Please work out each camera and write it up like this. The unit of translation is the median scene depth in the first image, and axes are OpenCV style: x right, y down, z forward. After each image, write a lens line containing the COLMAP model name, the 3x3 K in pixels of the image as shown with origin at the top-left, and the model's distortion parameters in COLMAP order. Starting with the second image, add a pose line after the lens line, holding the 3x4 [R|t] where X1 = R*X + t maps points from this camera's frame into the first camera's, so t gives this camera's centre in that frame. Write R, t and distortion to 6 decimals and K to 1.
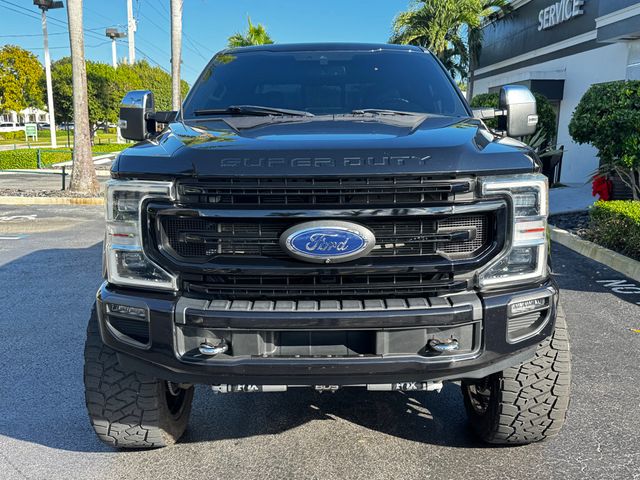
lens RADIAL K [[617.2, 0, 320.0], [0, 617.2, 240.0], [0, 0, 1]] dist [0.149585, -0.315313]
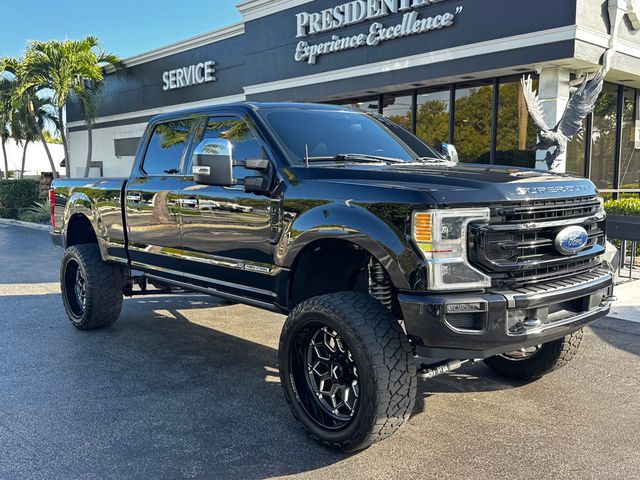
lens RADIAL K [[617.2, 0, 320.0], [0, 617.2, 240.0], [0, 0, 1]] dist [0.149585, -0.315313]
pose [[0.767699, -0.072530, 0.636693, -0.185328], [0.123853, 0.991634, -0.036374, -0.002198], [-0.628728, 0.106780, 0.770259, 0.023154]]
